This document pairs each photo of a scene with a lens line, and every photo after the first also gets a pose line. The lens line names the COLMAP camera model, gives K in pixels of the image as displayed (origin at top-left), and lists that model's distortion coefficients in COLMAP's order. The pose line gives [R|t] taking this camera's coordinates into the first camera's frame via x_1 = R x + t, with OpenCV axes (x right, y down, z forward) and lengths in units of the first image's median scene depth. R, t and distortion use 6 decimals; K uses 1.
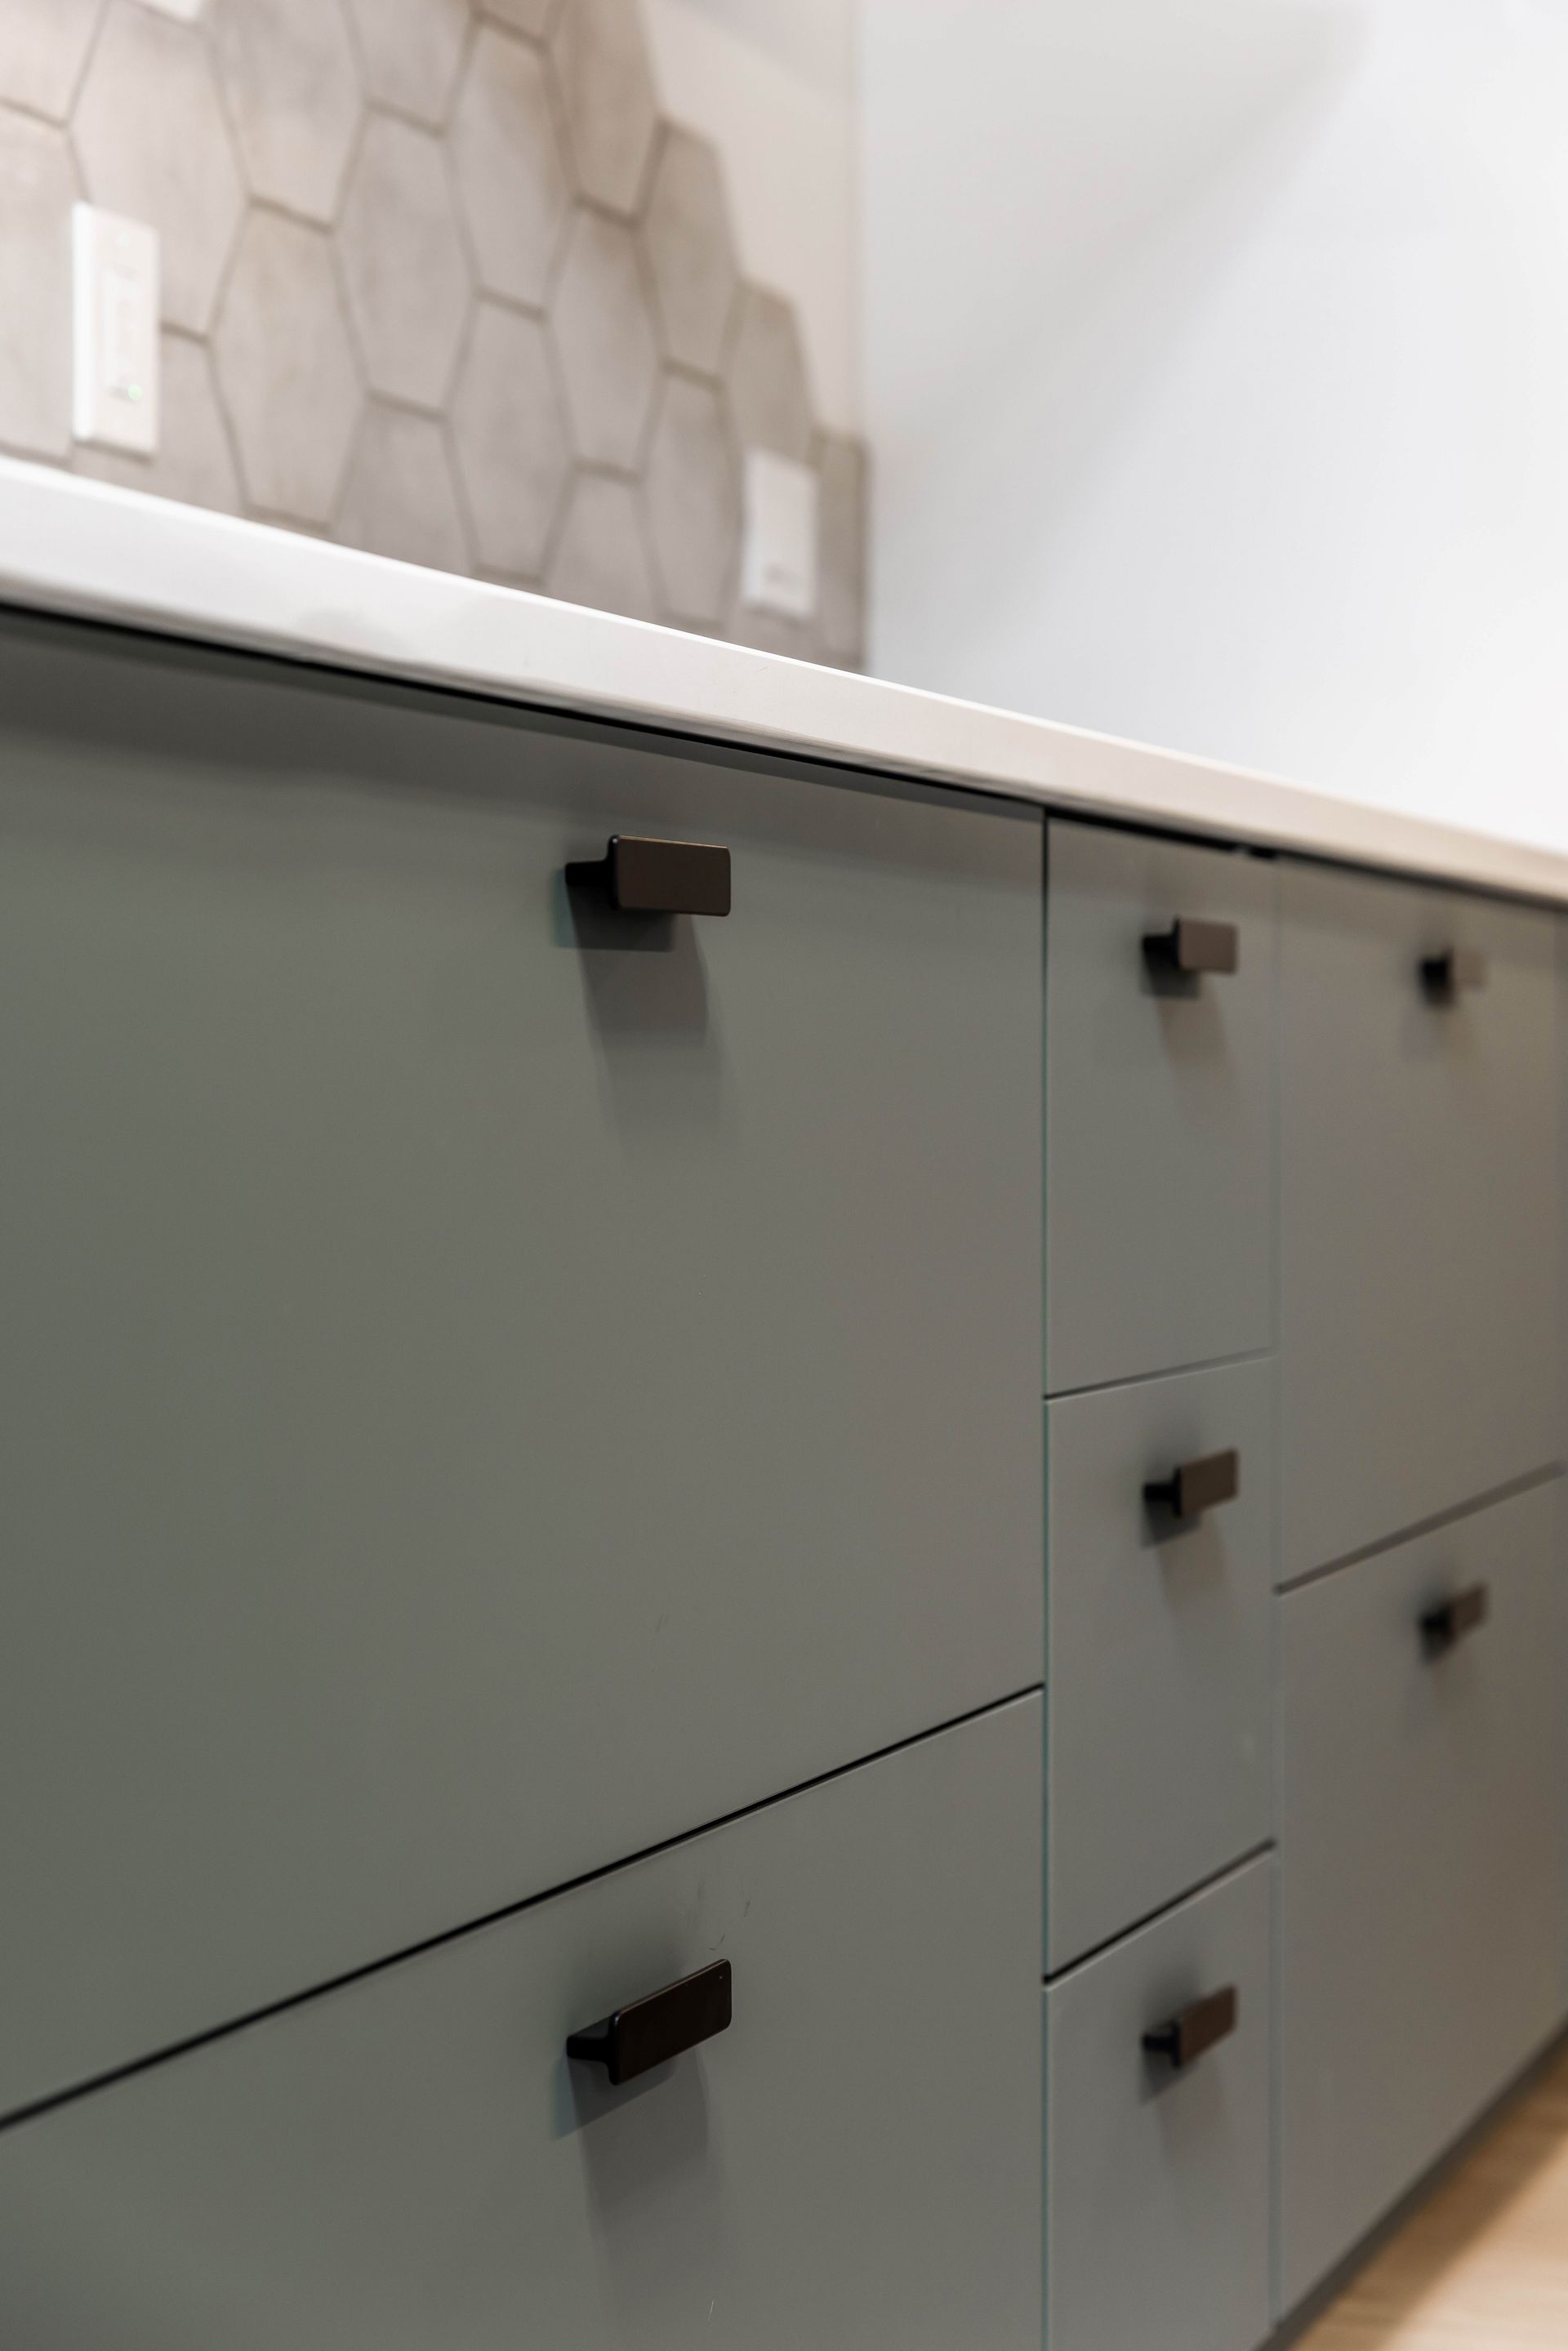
lens RADIAL K [[4309.0, 0, 784.0], [0, 4309.0, 1175.5], [0, 0, 1]] dist [-0.025275, -0.096796]
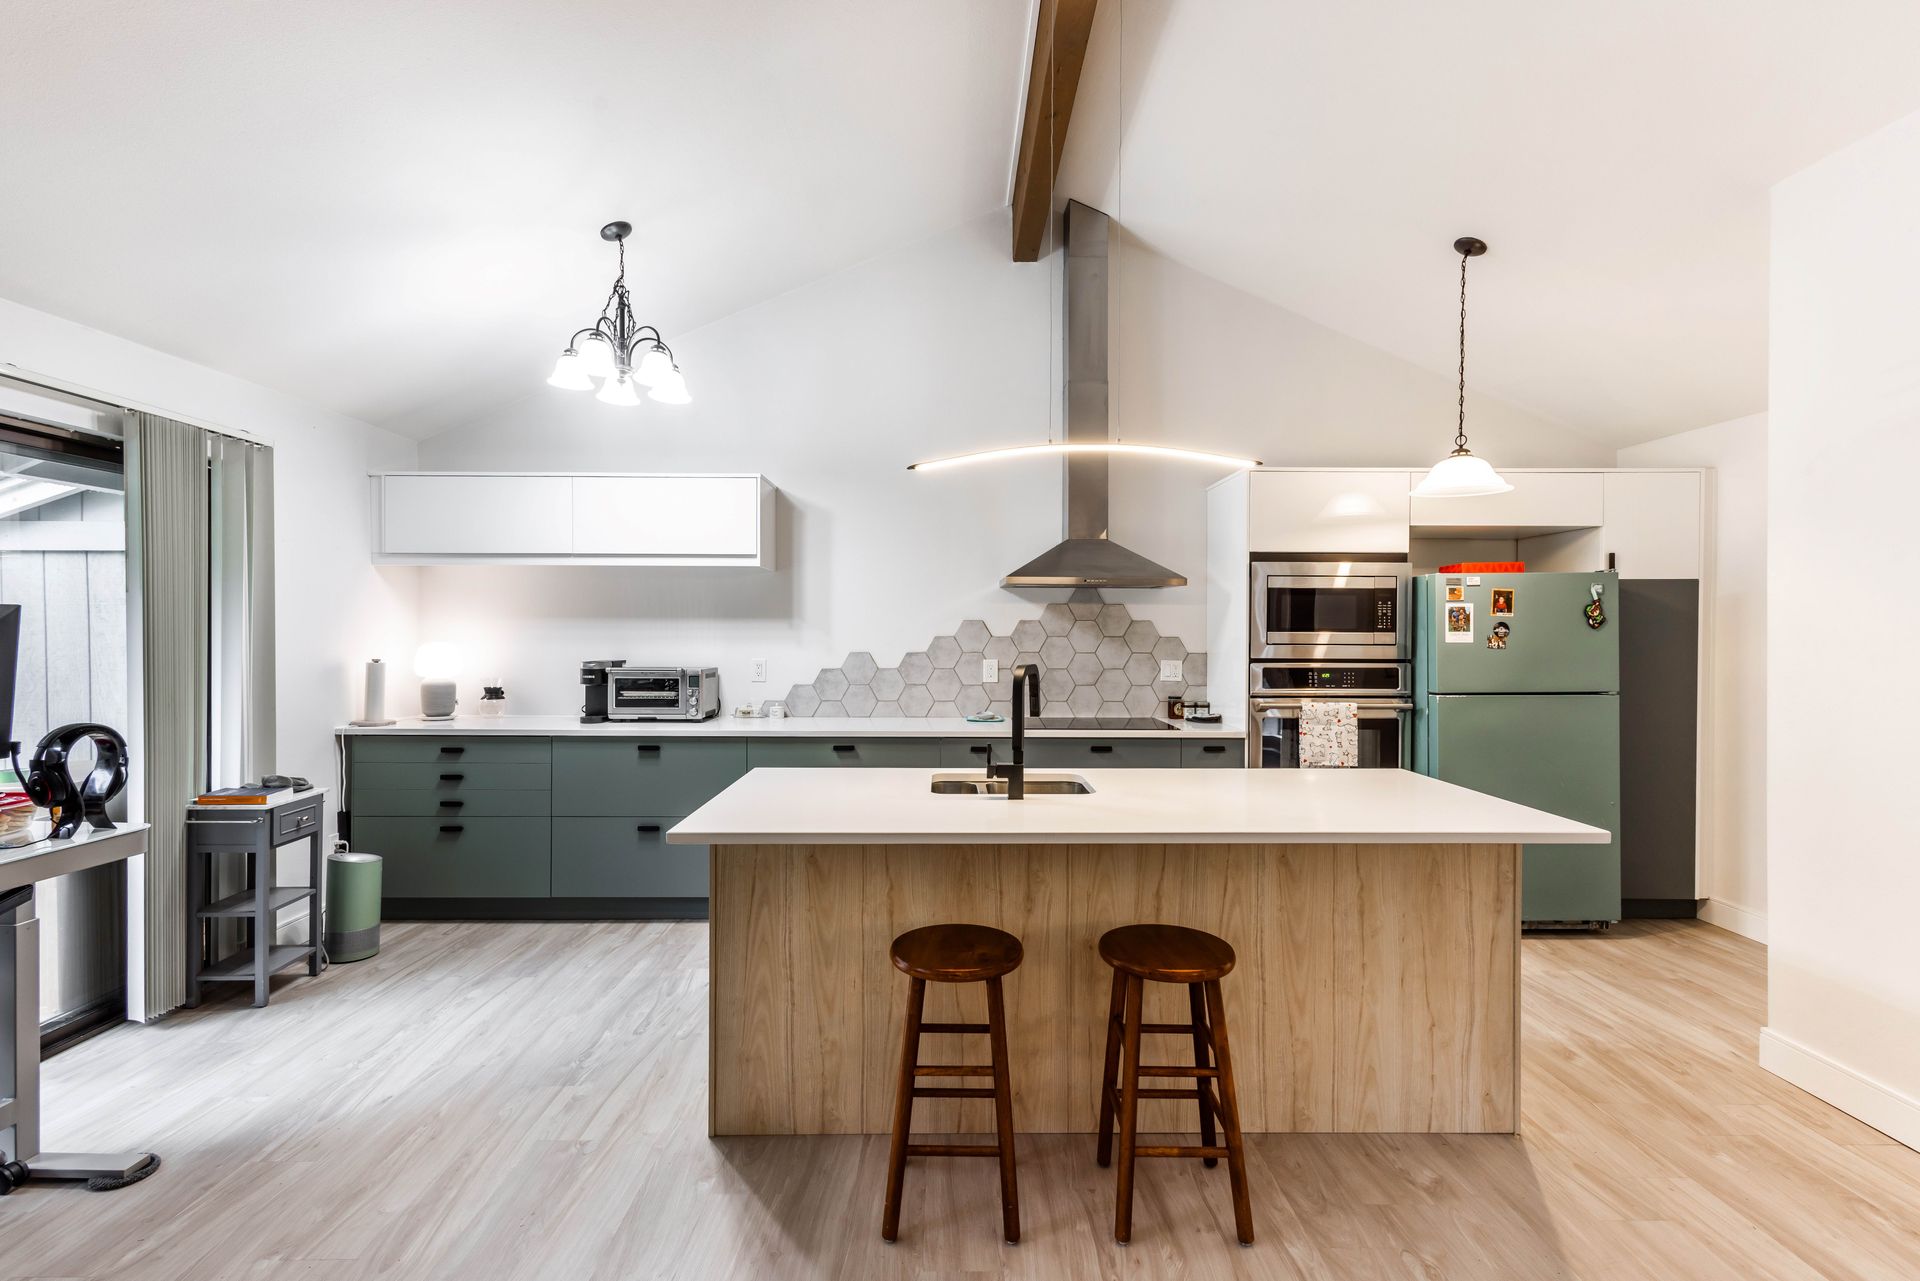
lens RADIAL K [[874.7, 0, 960.0], [0, 874.7, 640.5], [0, 0, 1]] dist [0.001992, 0.000114]
pose [[0.382856, 0.015010, -0.923686, 1.690790], [-0.026127, 0.999644, 0.005415, -0.273680], [0.923439, 0.022060, 0.383111, 0.146931]]
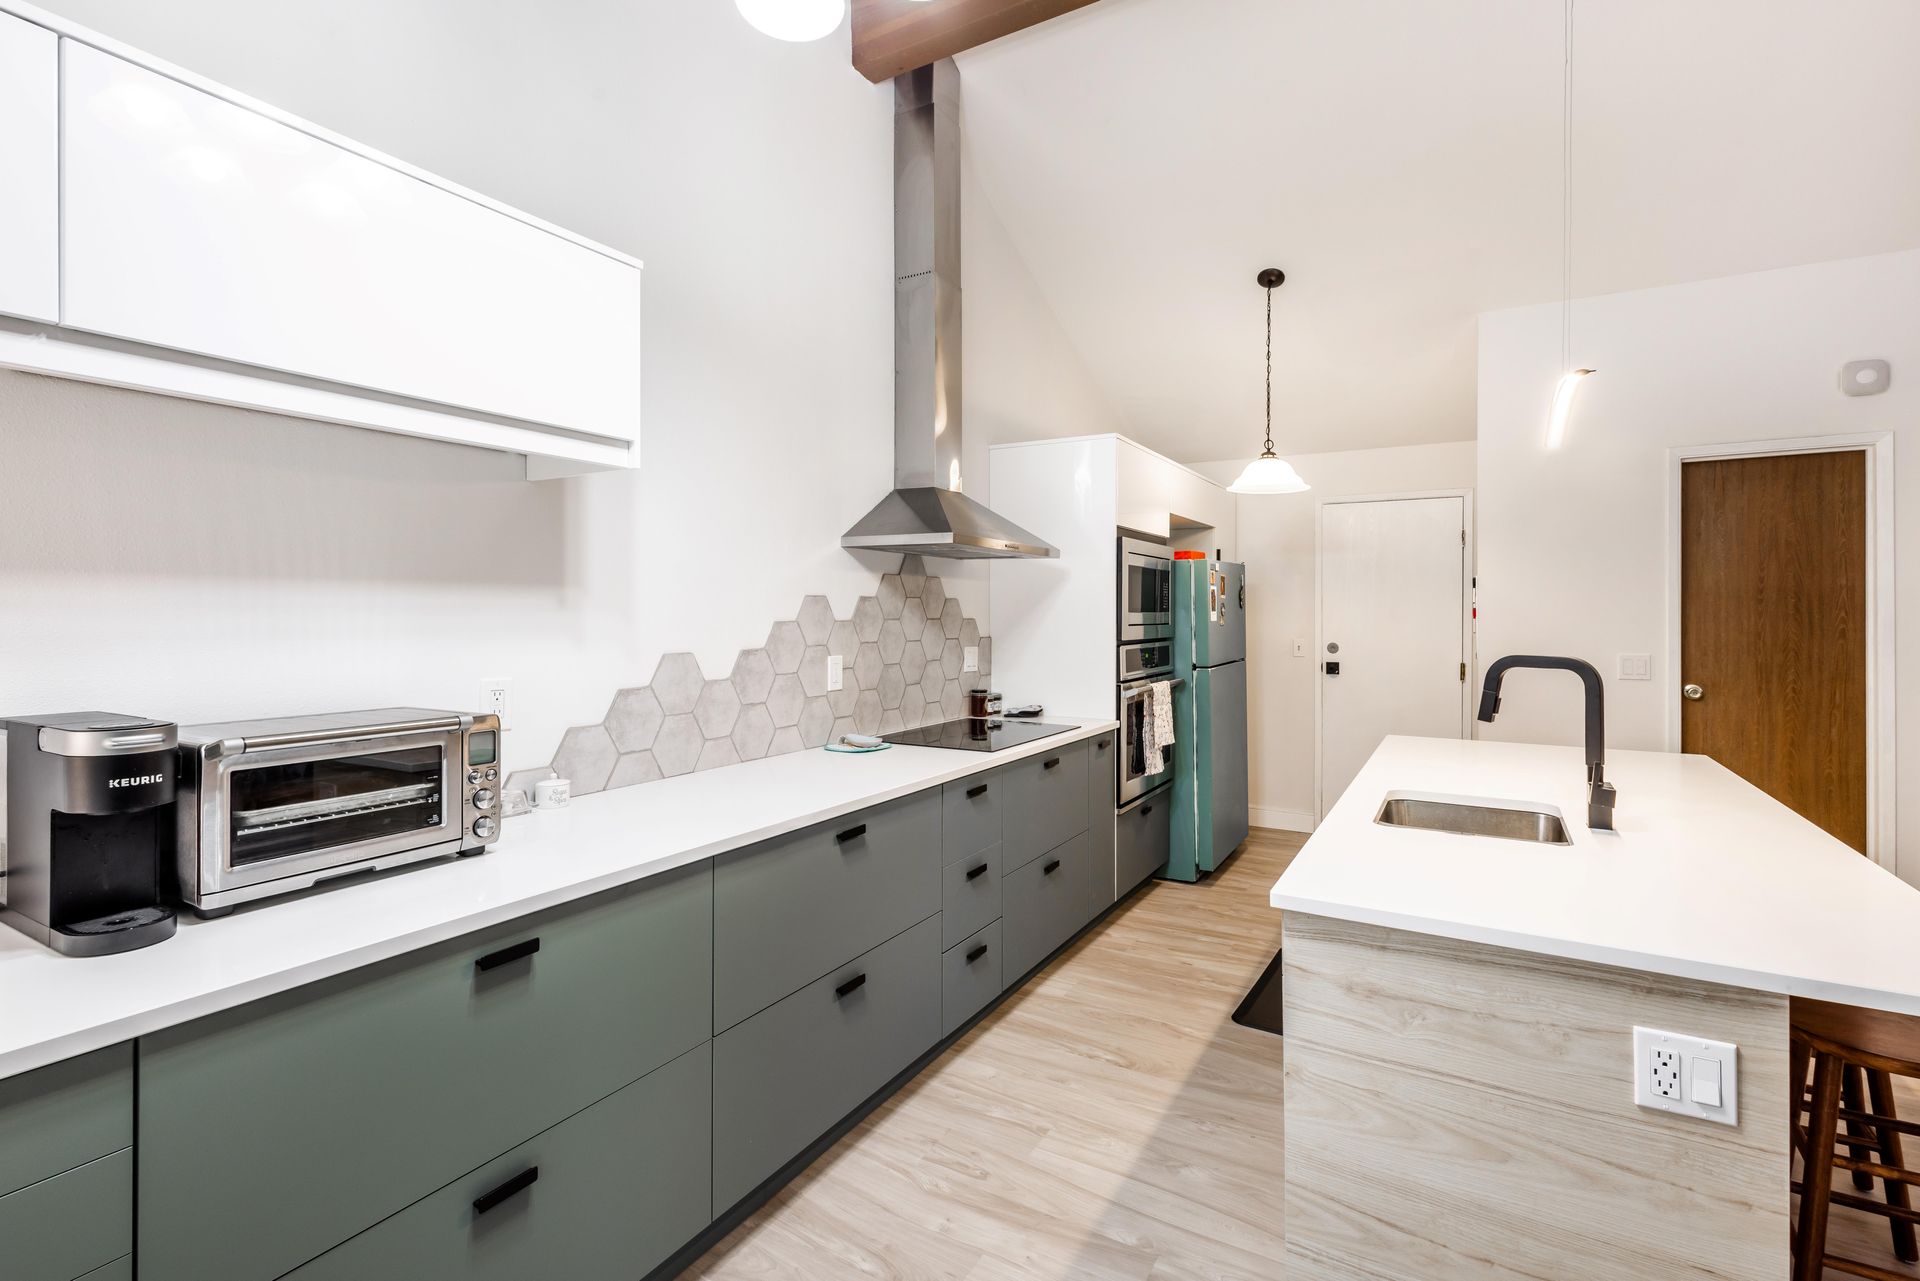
lens RADIAL K [[886.0, 0, 959.9], [0, 886.0, 608.9], [0, 0, 1]] dist [0.000833, 0.000209]
pose [[0.987962, 0.002804, -0.154674, 0.242126], [-0.006901, 0.999639, -0.025955, -0.257835], [0.154546, 0.026710, 0.987625, -0.315833]]
